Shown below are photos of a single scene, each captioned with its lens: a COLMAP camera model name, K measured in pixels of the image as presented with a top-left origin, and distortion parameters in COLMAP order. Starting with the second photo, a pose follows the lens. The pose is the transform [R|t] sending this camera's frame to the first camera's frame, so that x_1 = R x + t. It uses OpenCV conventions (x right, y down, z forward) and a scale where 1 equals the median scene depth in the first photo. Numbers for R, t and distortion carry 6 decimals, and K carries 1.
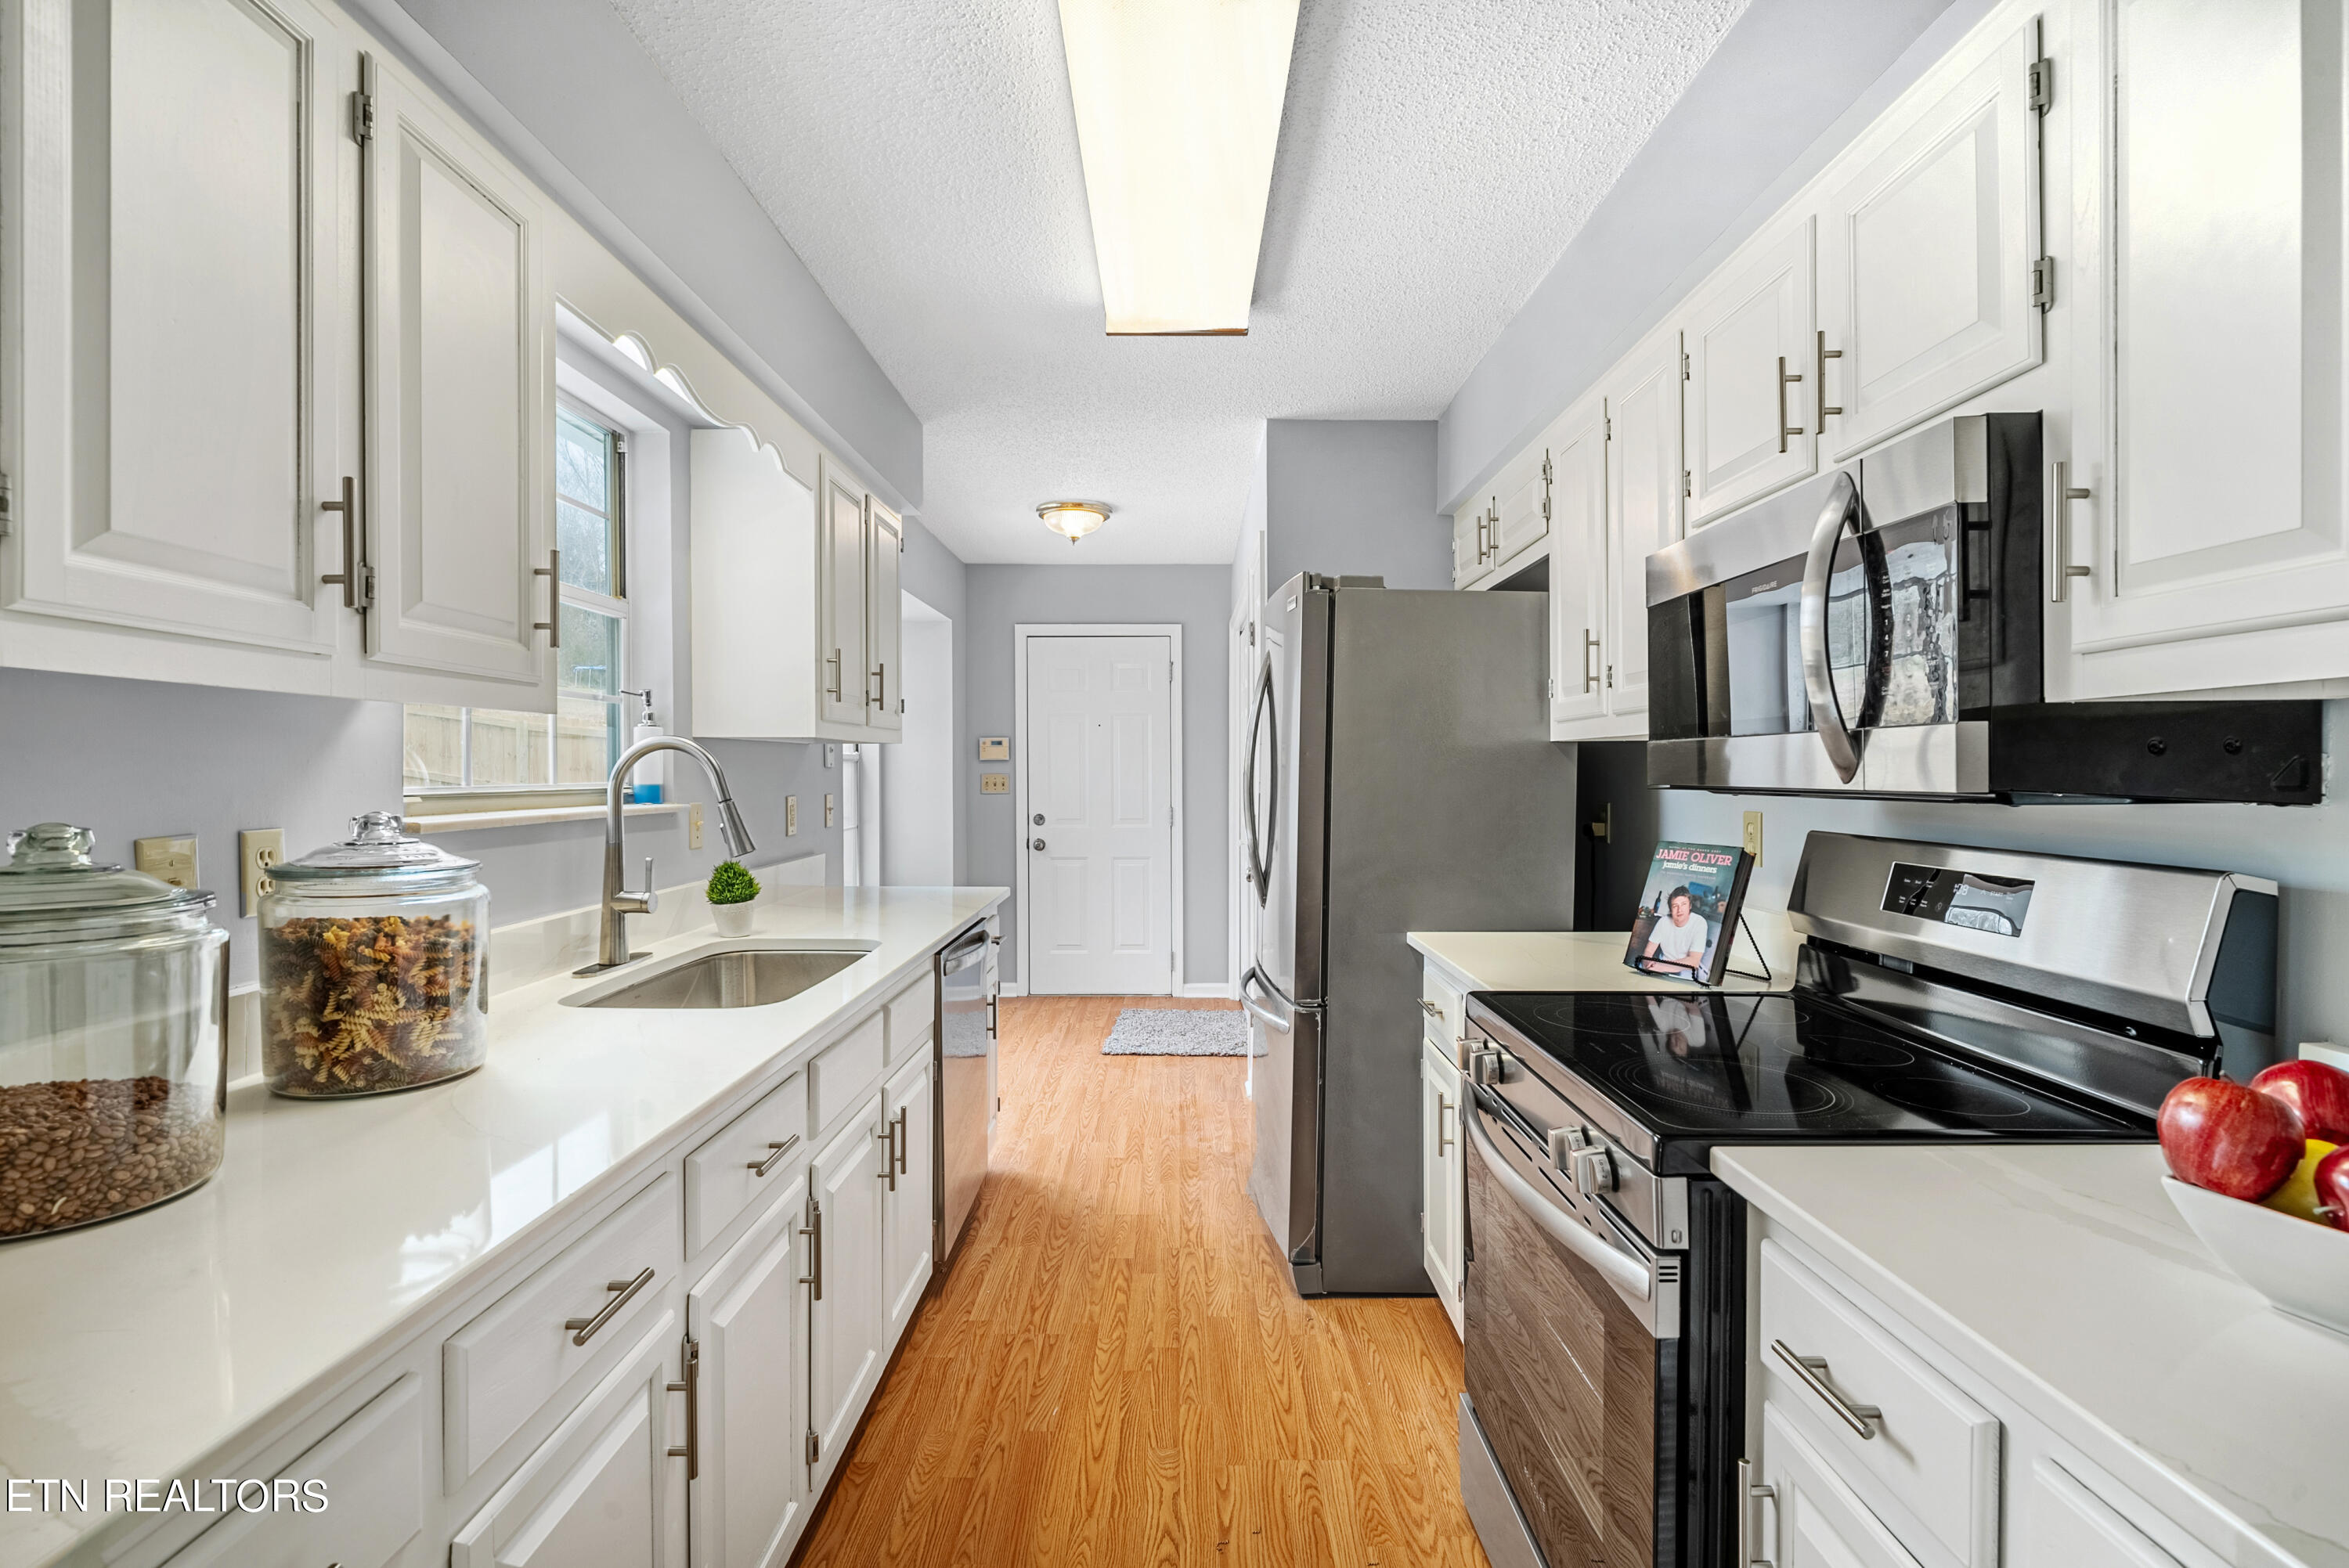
lens RADIAL K [[1096.2, 0, 1191.1], [0, 1096.2, 781.0], [0, 0, 1]] dist [0.001392, -0.004202]
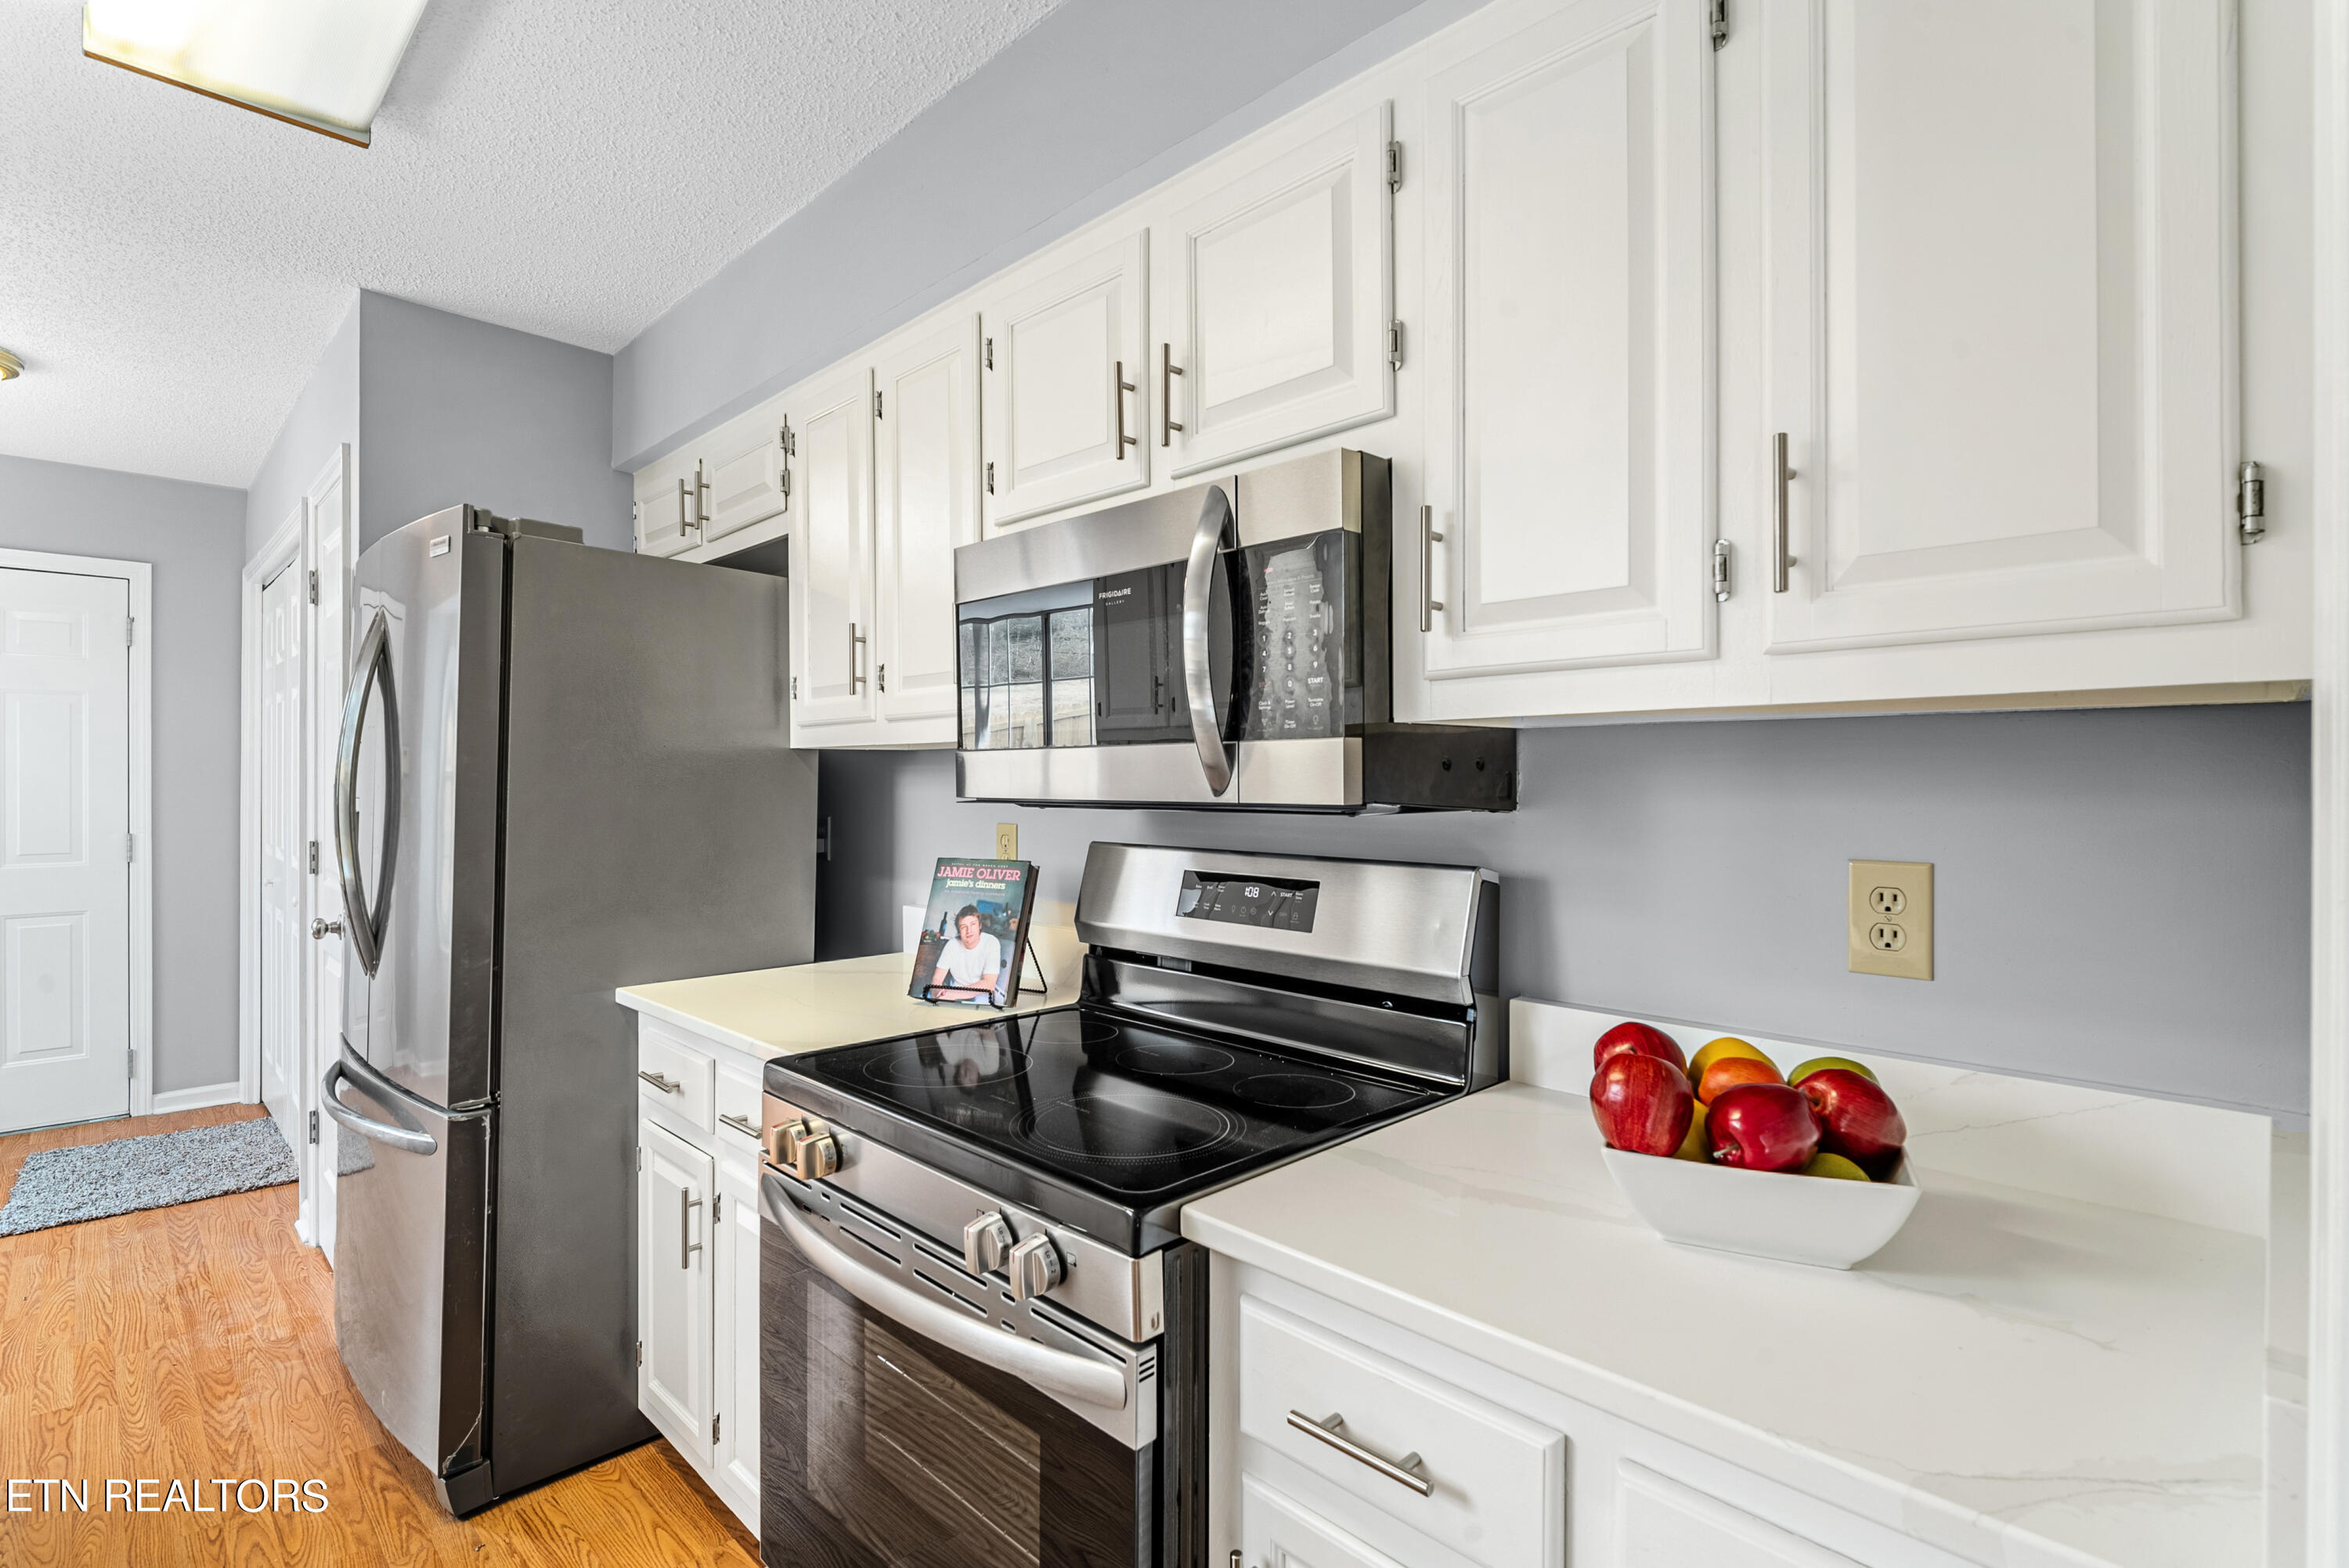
lens RADIAL K [[1096.2, 0, 1182.0], [0, 1096.2, 779.7], [0, 0, 1]] dist [0.001392, -0.004202]
pose [[0.712074, 0.003621, 0.702095, -0.081696], [0.003665, 0.999954, -0.008874, -0.002715], [-0.702094, 0.008892, 0.712028, 0.197866]]
